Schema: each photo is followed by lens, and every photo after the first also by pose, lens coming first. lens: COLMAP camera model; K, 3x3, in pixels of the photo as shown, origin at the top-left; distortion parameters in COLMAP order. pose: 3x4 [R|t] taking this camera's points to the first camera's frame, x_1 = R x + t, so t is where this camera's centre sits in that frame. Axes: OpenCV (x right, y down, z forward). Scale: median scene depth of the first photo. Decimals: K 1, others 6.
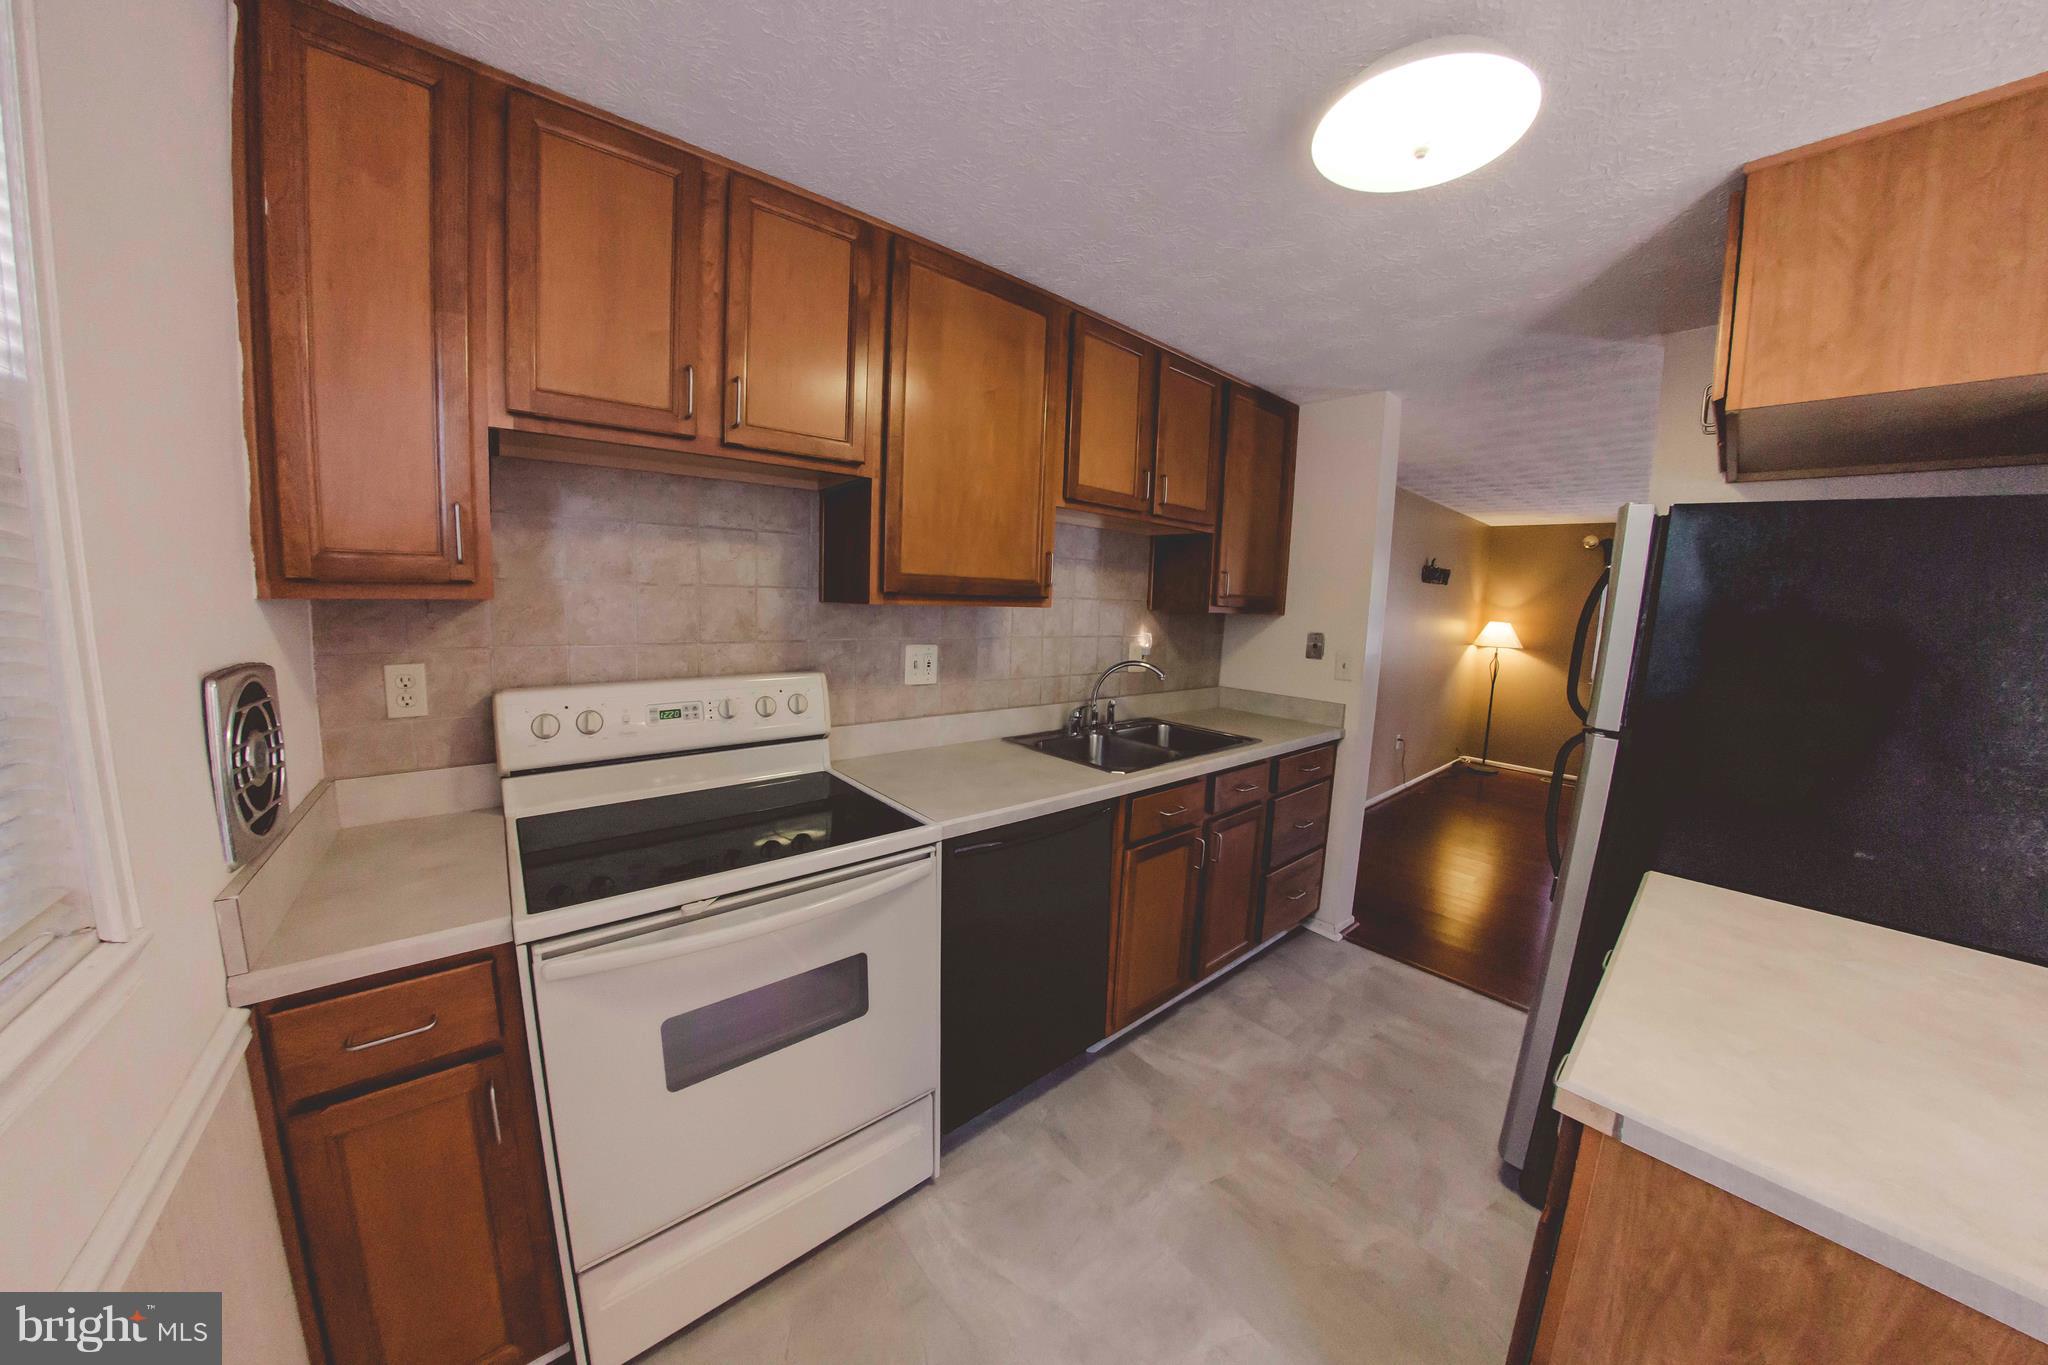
lens RADIAL K [[650.2, 0, 1001.0], [0, 650.2, 673.5], [0, 0, 1]] dist [-0.077973, 0.011905]
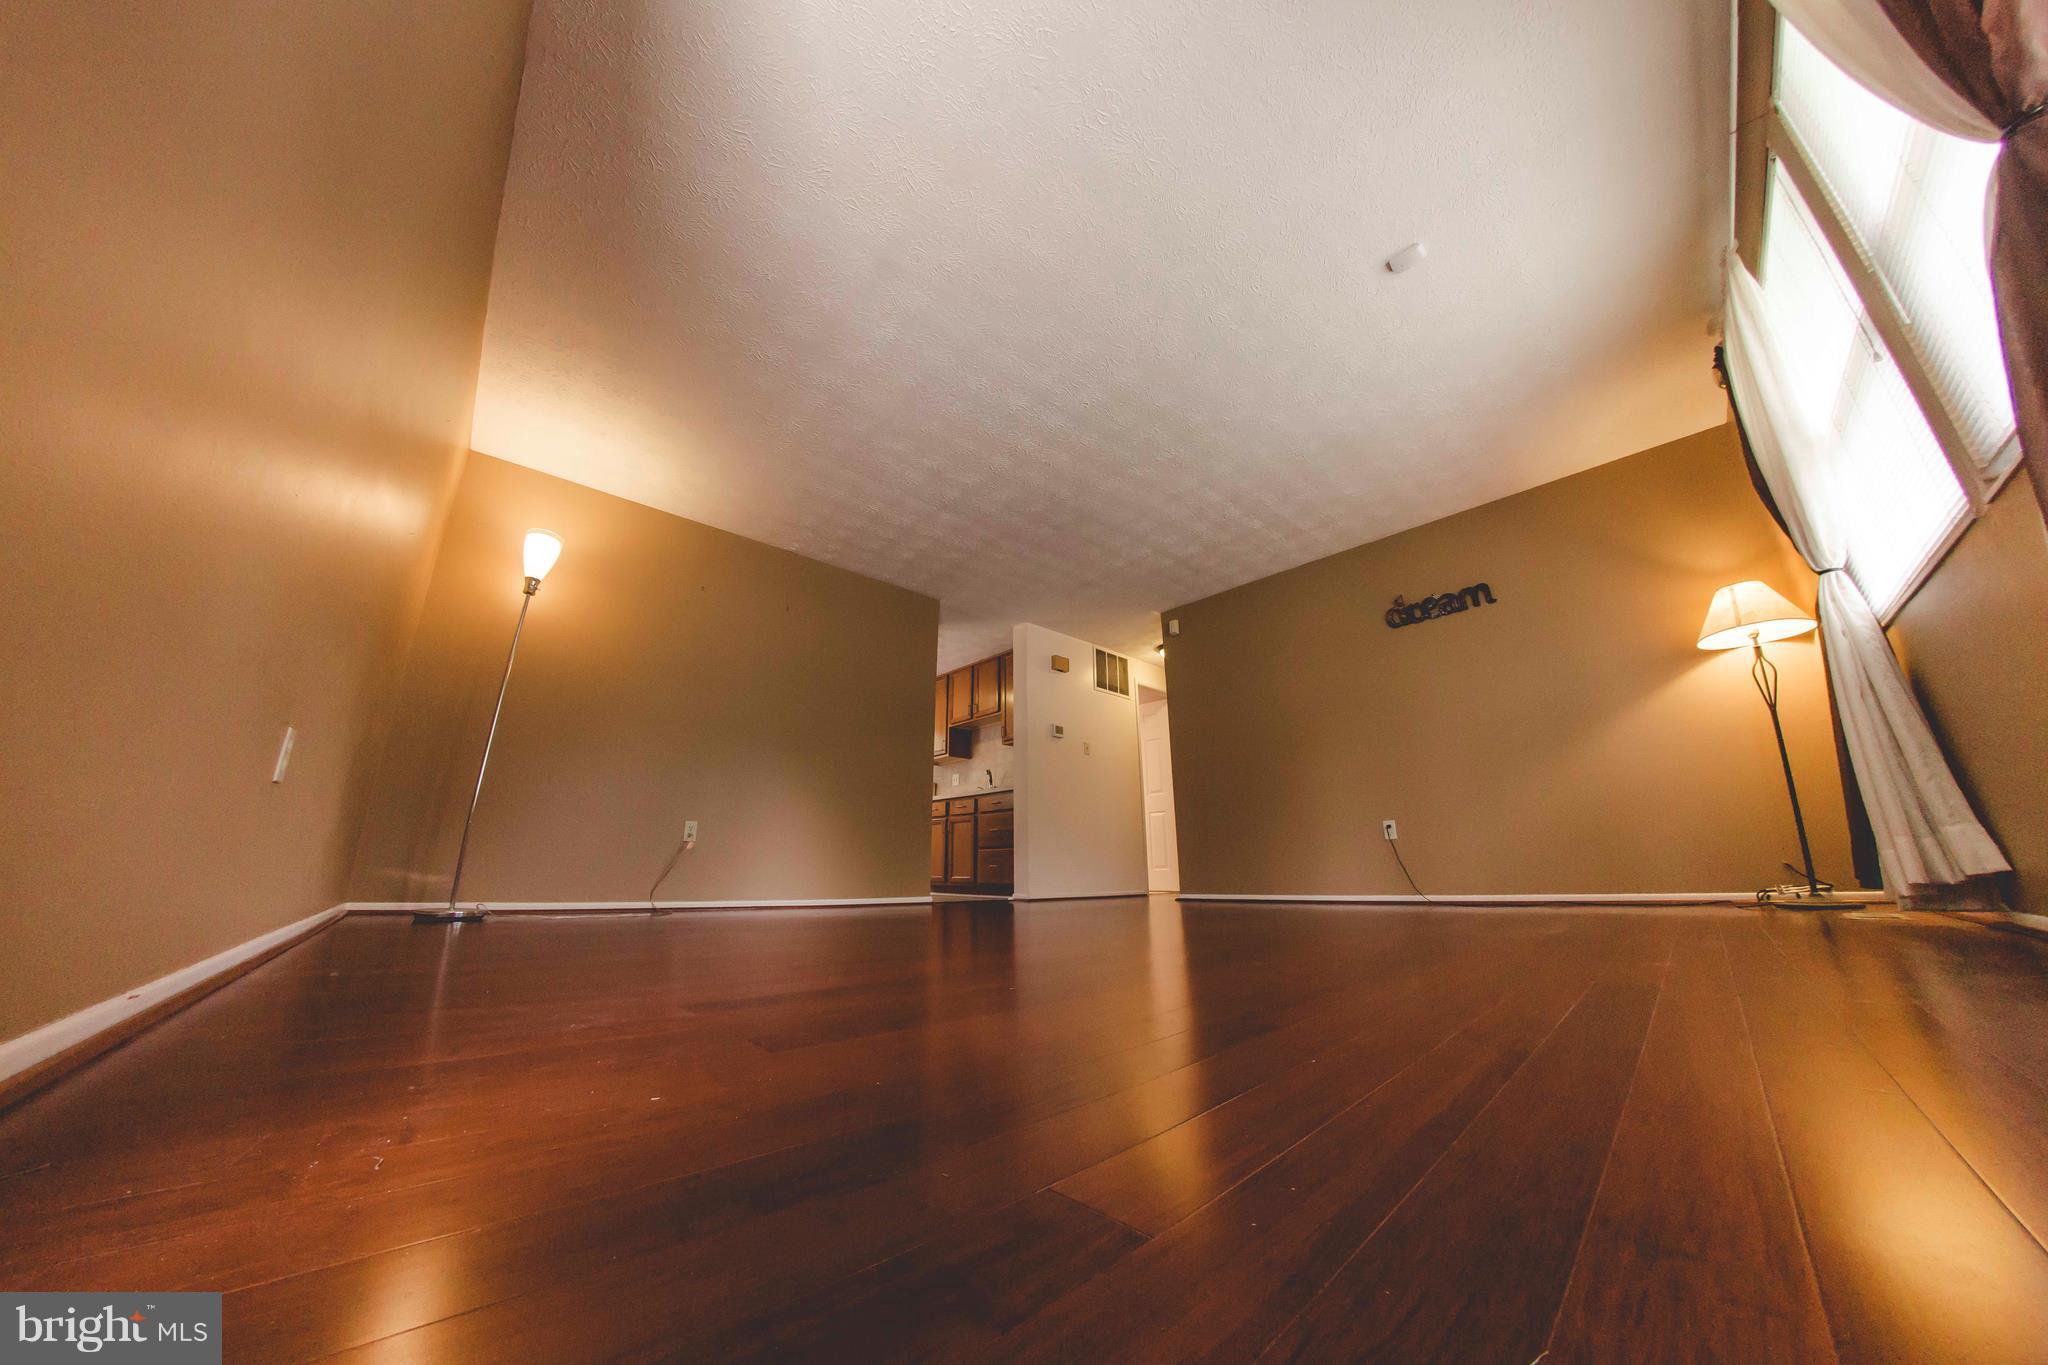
lens RADIAL K [[650.2, 0, 1001.0], [0, 650.2, 673.5], [0, 0, 1]] dist [-0.077973, 0.011905]
pose [[0.033324, -0.335188, -0.941562, 3.311446], [-0.122462, 0.933617, -0.336694, 0.589014], [0.991914, 0.126525, -0.009936, 1.201095]]
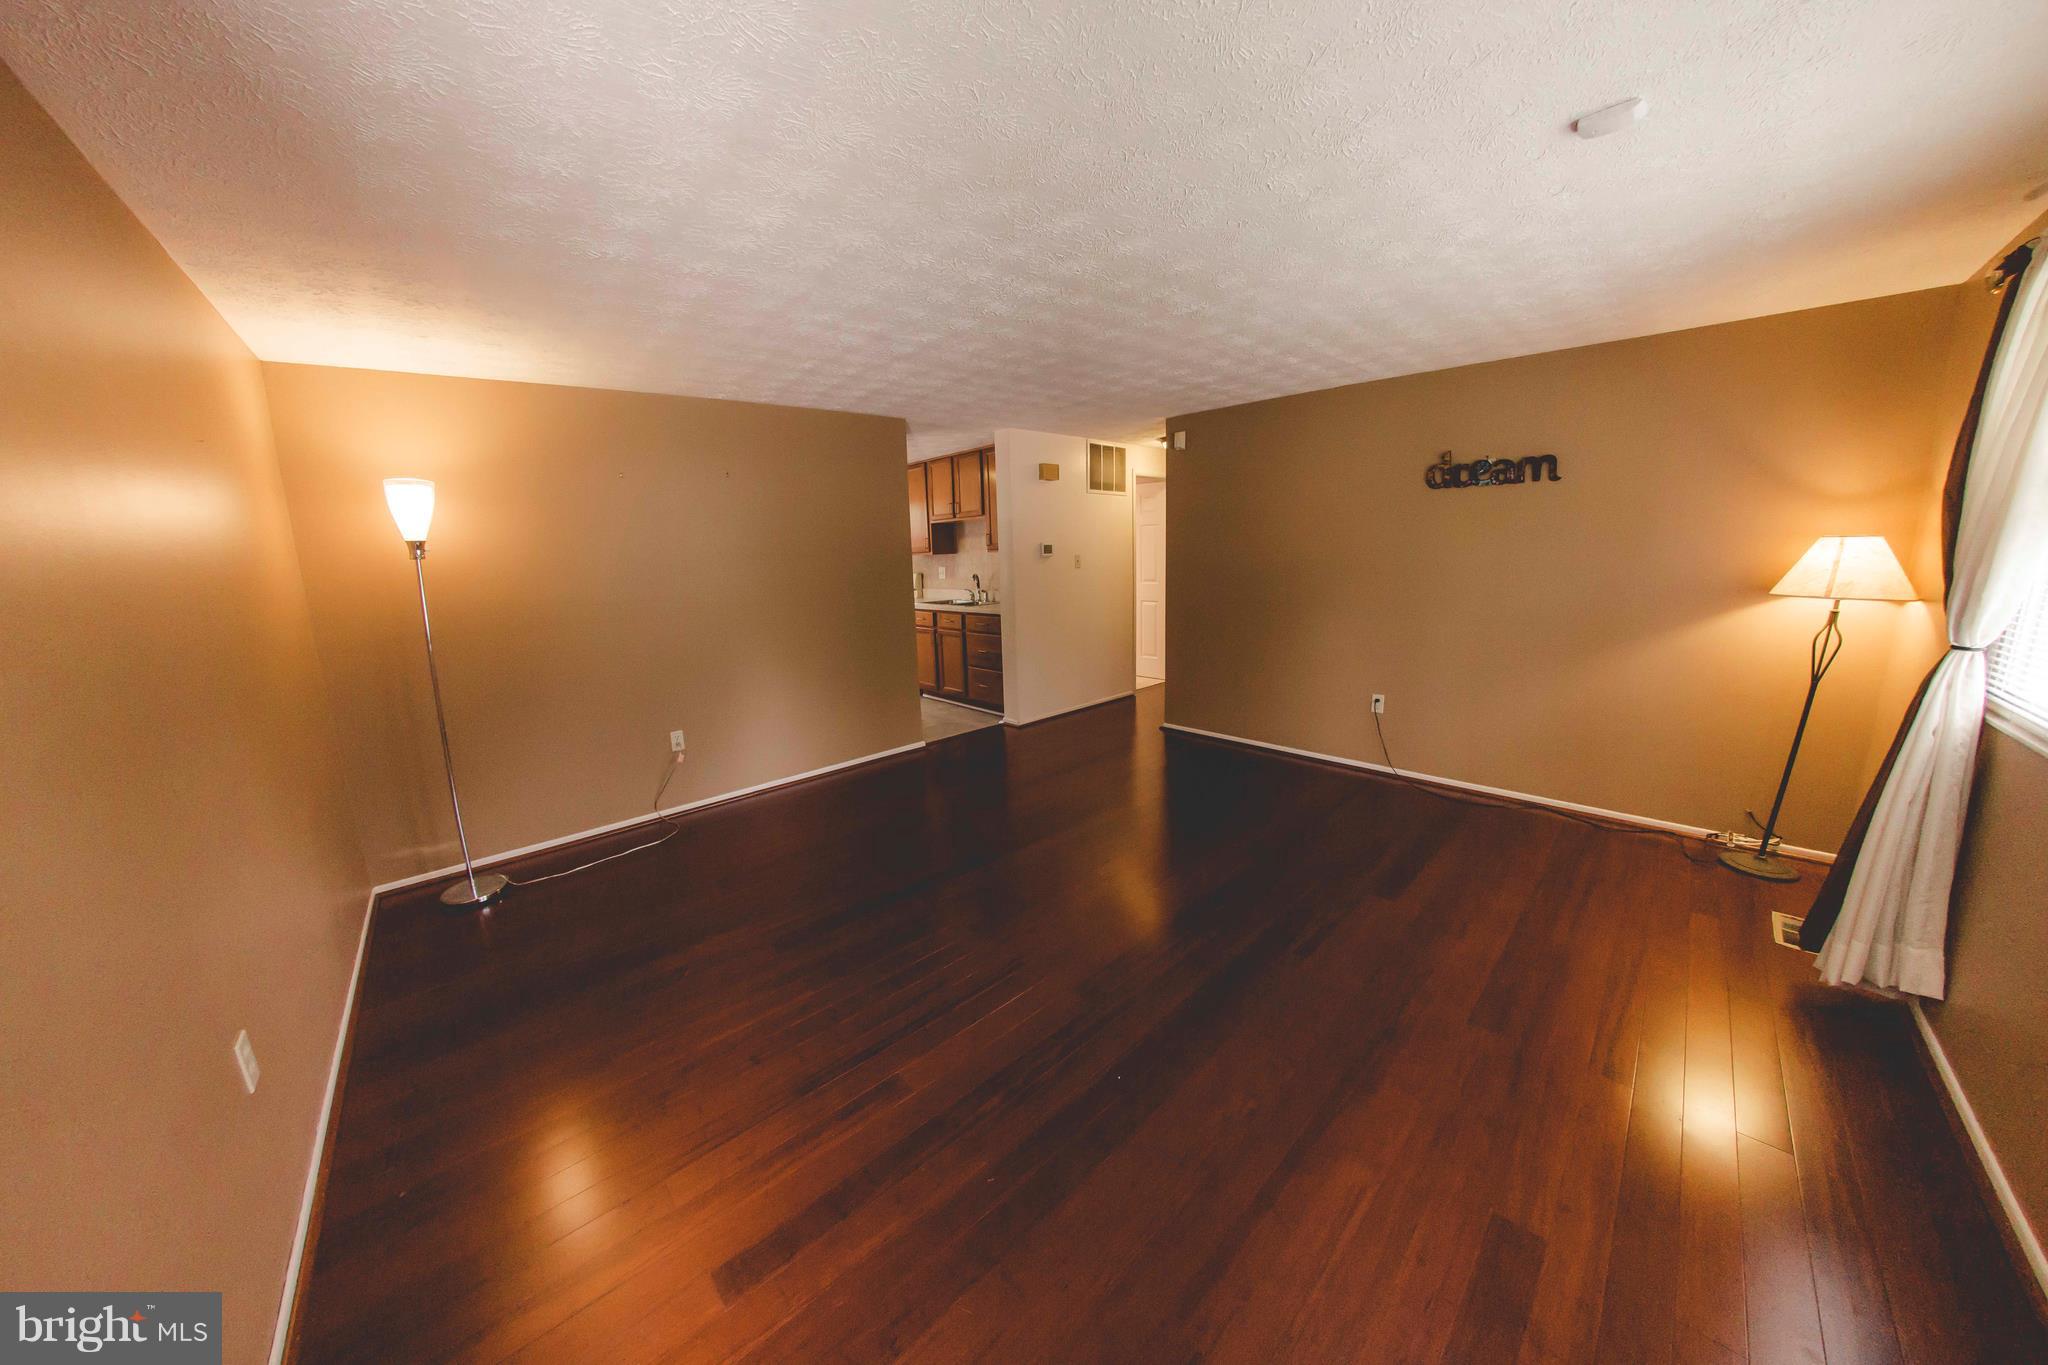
lens RADIAL K [[650.2, 0, 1001.0], [0, 650.2, 673.5], [0, 0, 1]] dist [-0.077973, 0.011905]
pose [[0.036606, 0.141781, -0.989221, 3.235480], [-0.083775, 0.986835, 0.138339, 0.009098], [0.995812, 0.077808, 0.048001, 1.181050]]
